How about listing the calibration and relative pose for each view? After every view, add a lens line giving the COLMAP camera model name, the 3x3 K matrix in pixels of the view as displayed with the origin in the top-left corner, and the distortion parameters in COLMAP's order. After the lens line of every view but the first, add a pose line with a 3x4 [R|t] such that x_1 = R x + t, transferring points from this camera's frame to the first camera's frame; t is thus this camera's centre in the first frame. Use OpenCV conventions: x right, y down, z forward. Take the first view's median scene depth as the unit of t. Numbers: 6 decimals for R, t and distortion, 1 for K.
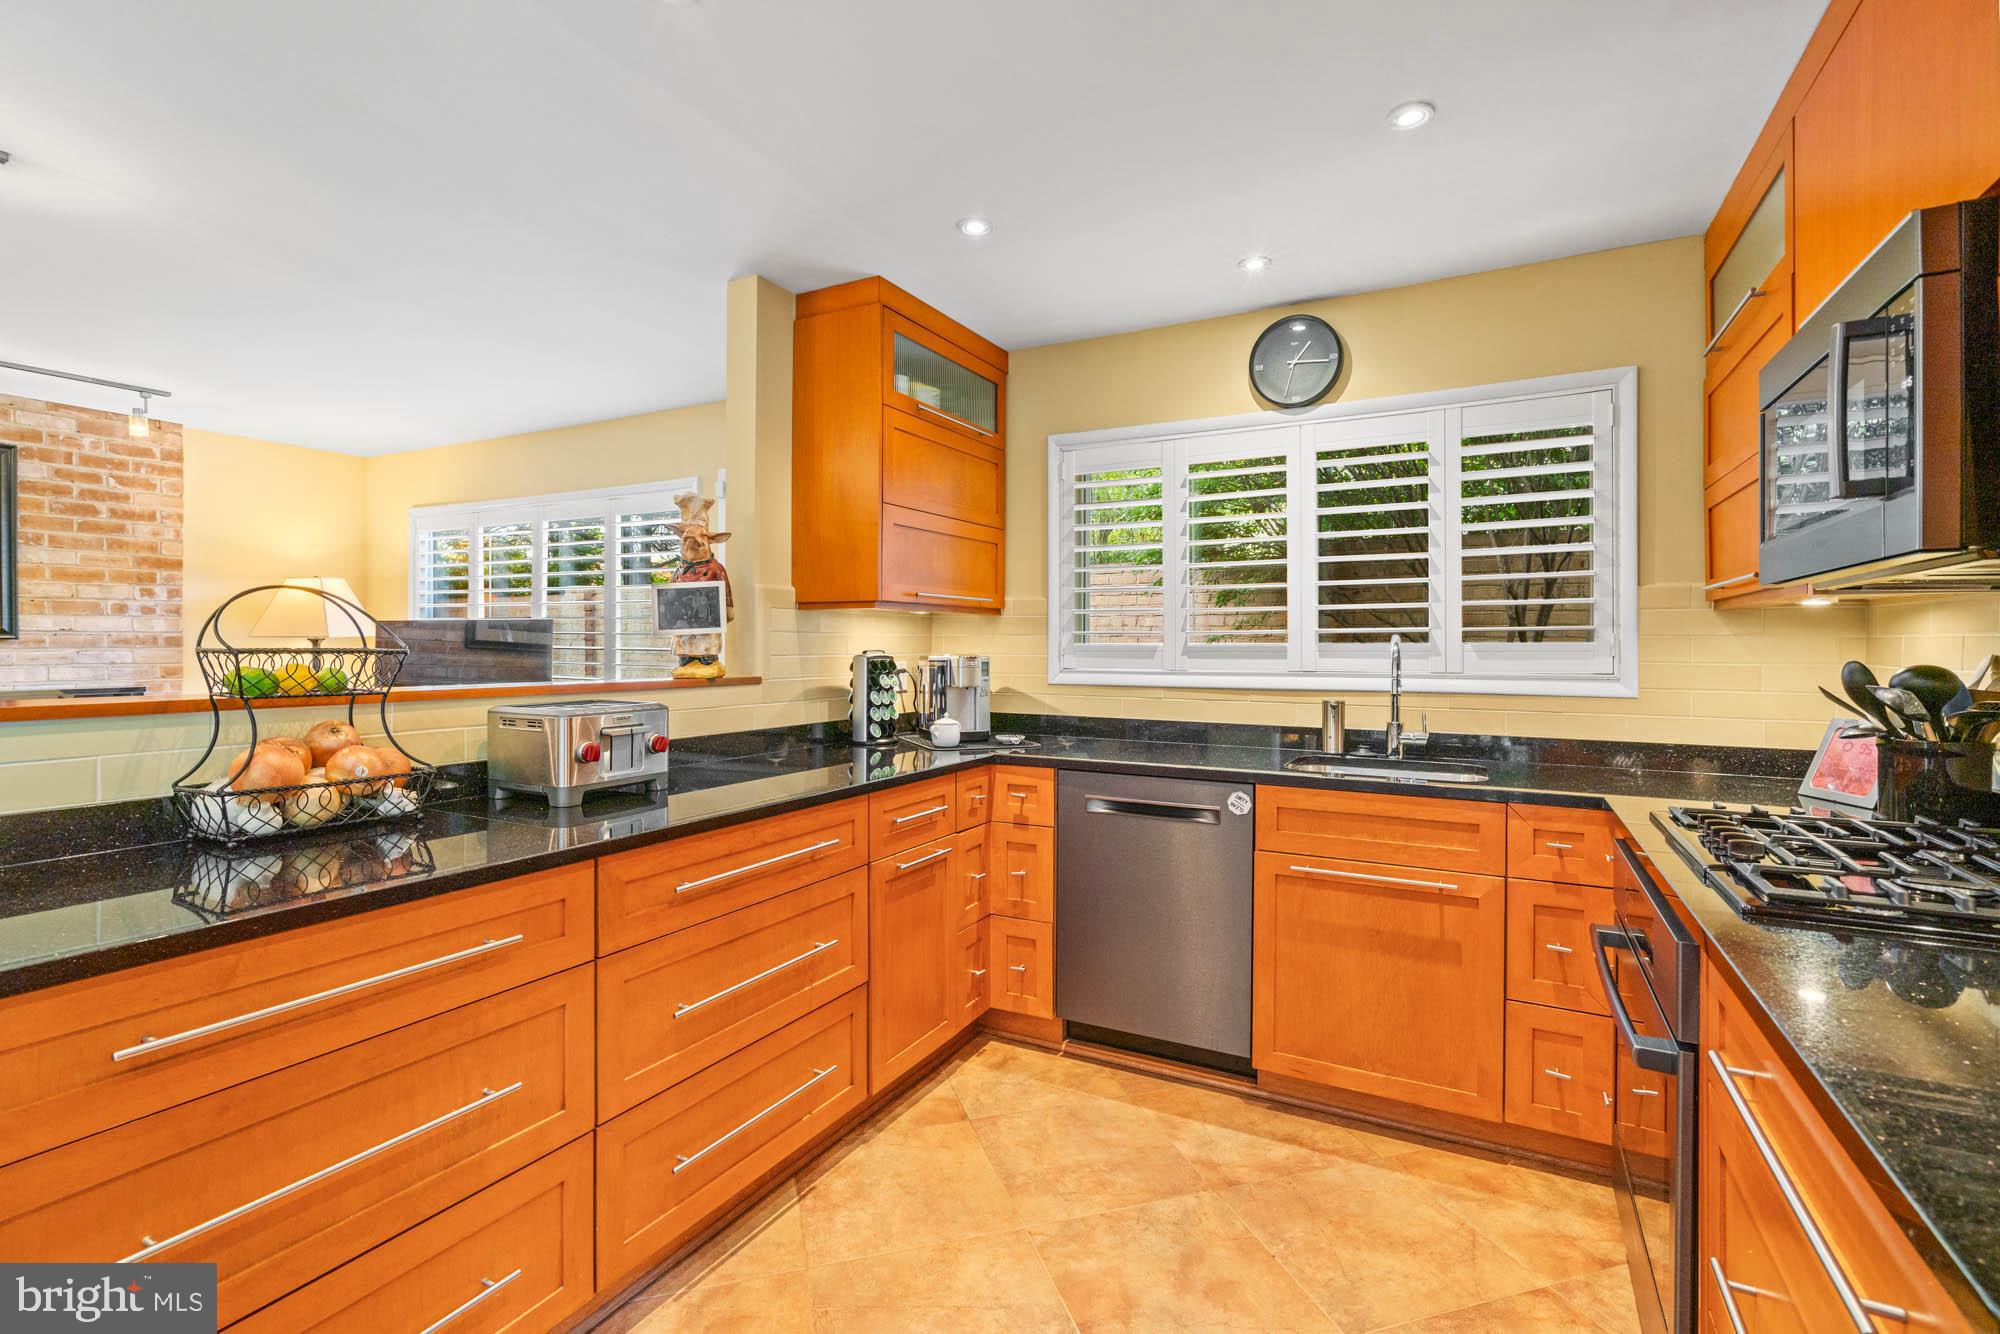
lens RADIAL K [[904.1, 0, 996.9], [0, 904.1, 646.6], [0, 0, 1]] dist [-0.007944, 0.004499]
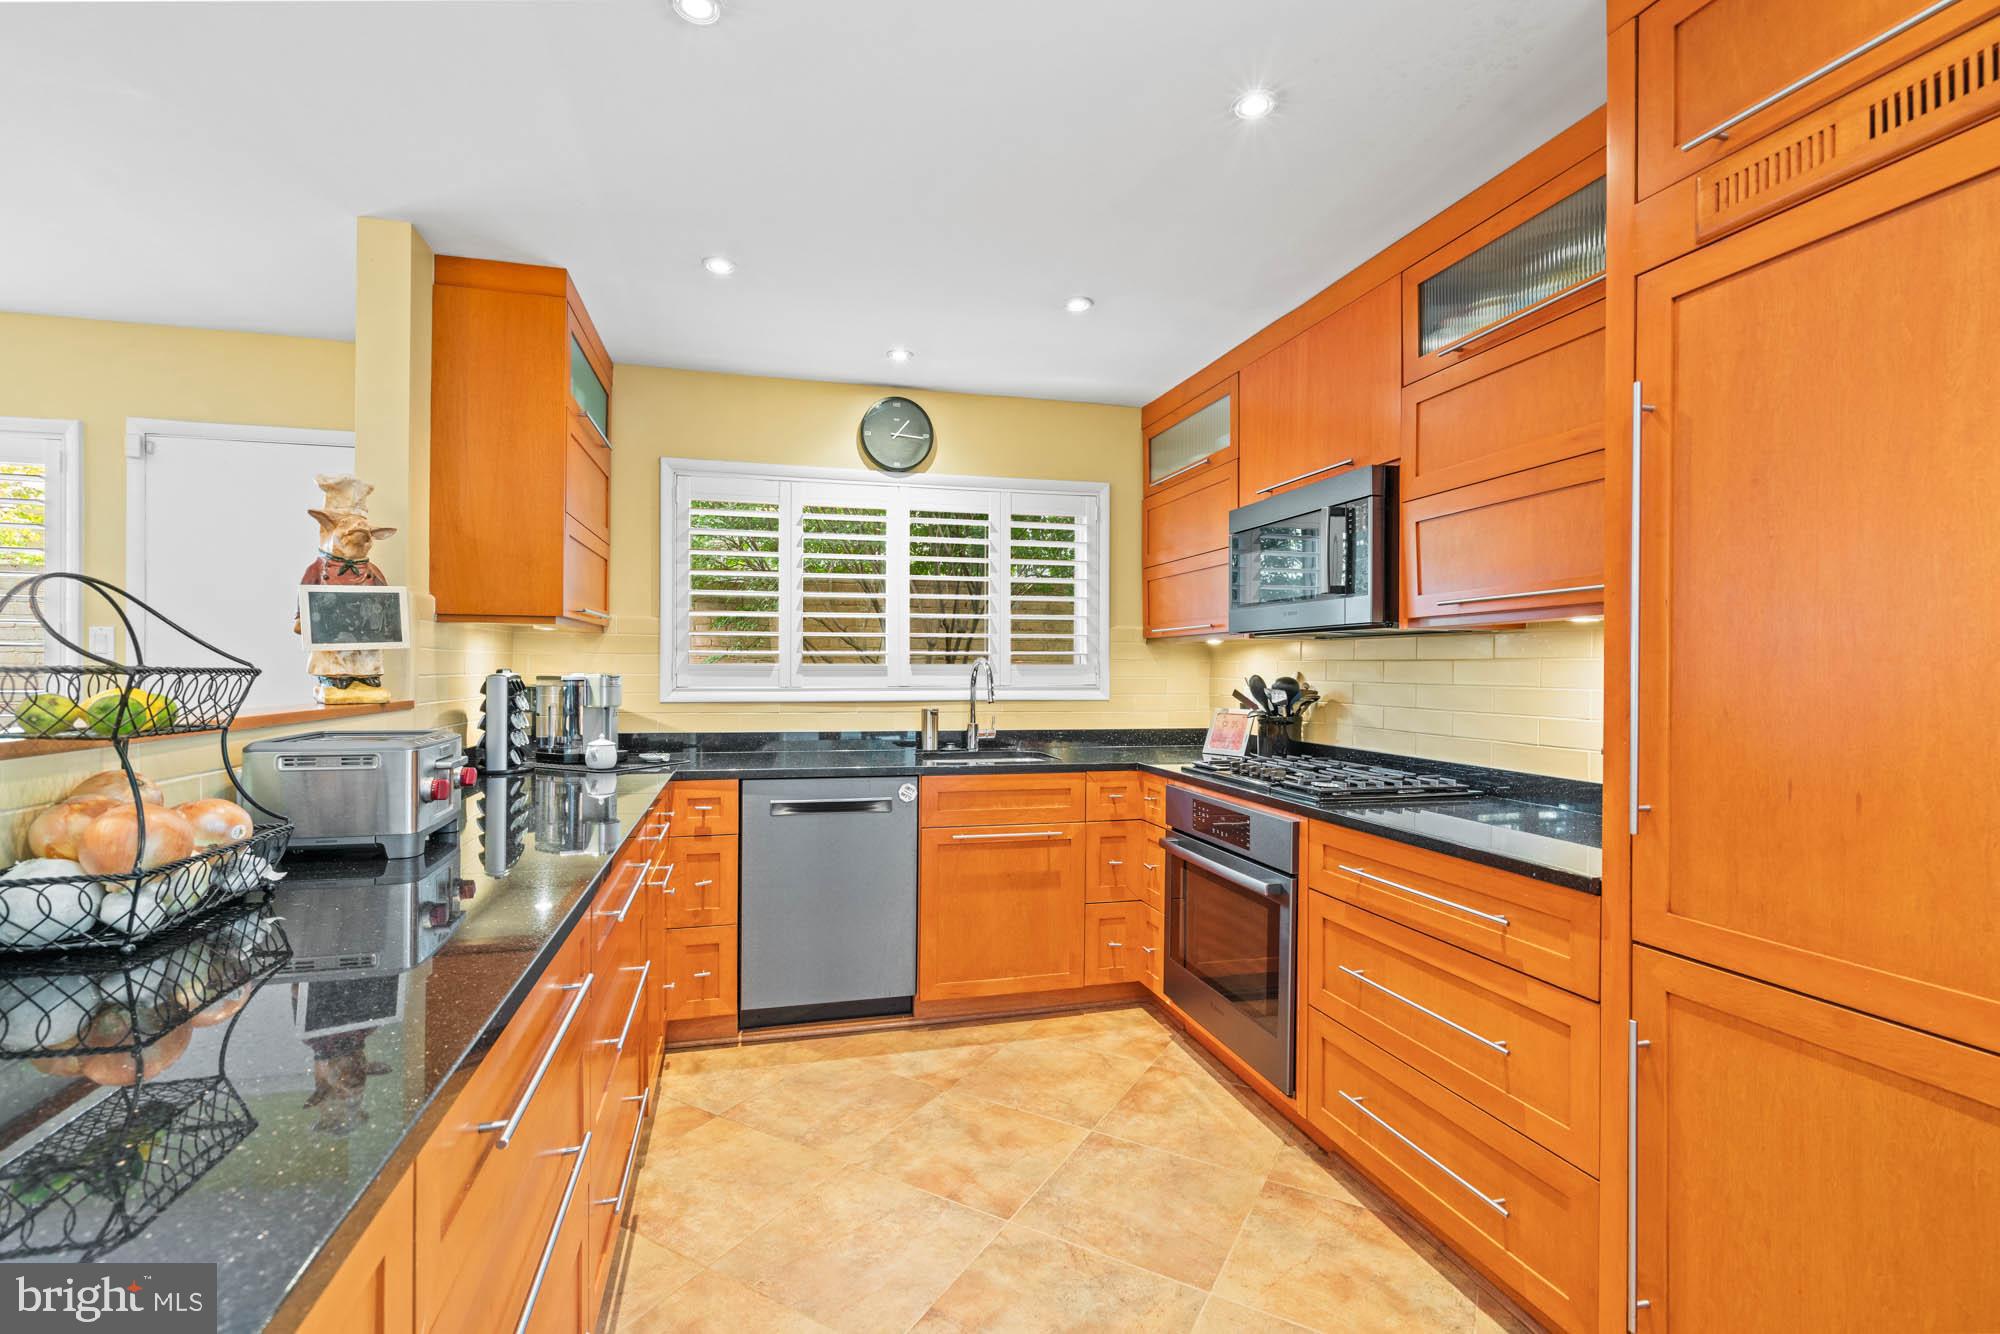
lens RADIAL K [[904.1, 0, 975.6], [0, 904.1, 669.4], [0, 0, 1]] dist [-0.007944, 0.004499]
pose [[0.734130, -0.000030, 0.679009, -0.482319], [-0.003046, 0.999990, 0.003338, -0.000172], [-0.679002, -0.004519, 0.734123, 0.023717]]
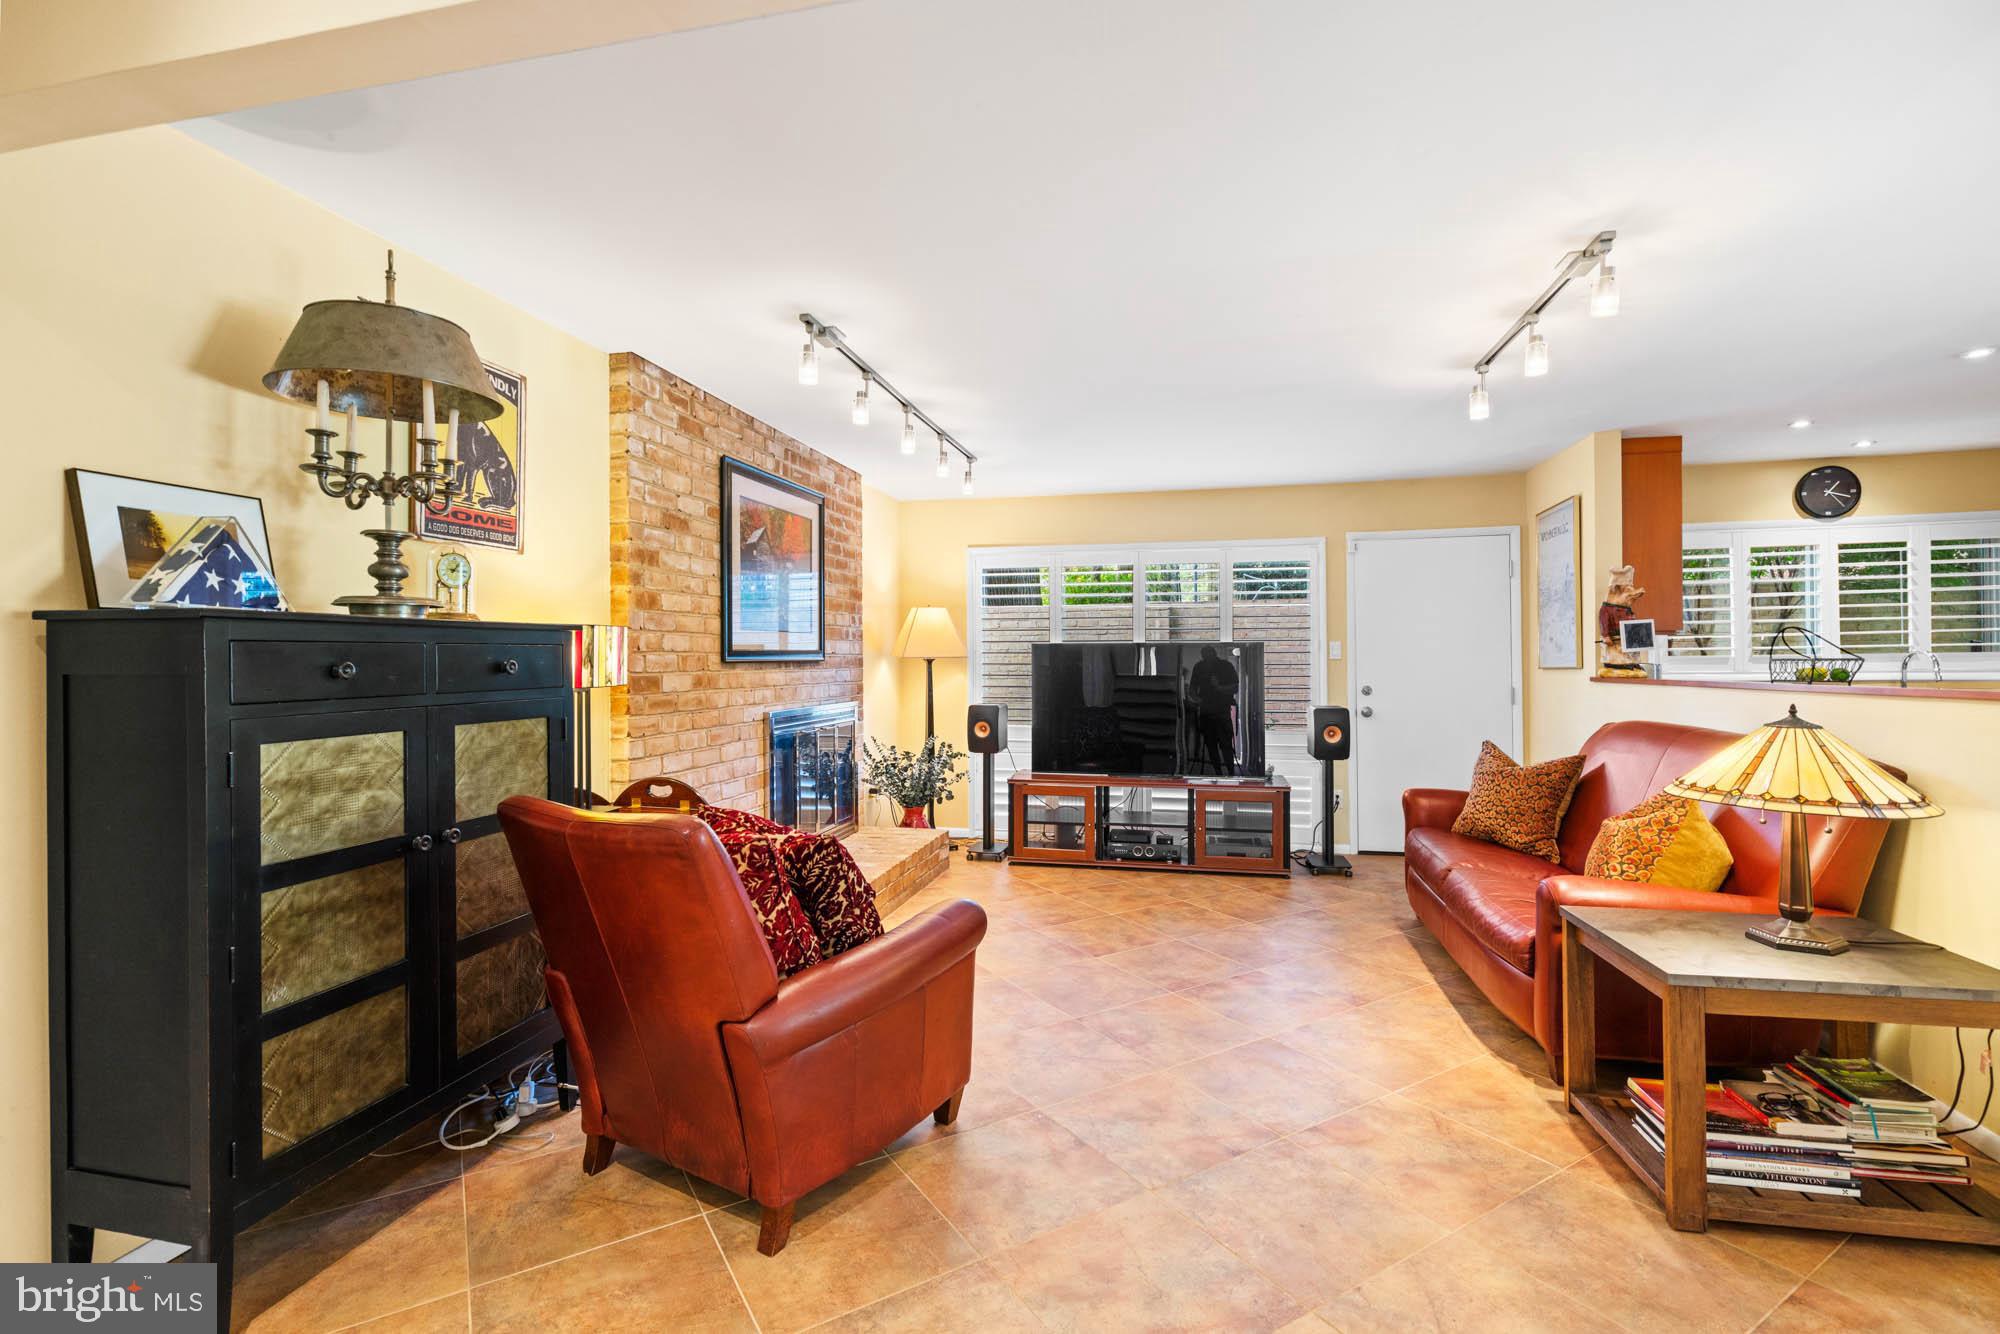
lens RADIAL K [[904.1, 0, 984.5], [0, 904.1, 662.2], [0, 0, 1]] dist [-0.007944, 0.004499]
pose [[0.963703, -0.009719, 0.266801, -1.921137], [0.011324, 0.999926, -0.004477, 0.001947], [-0.266737, 0.007336, 0.963741, -0.267222]]
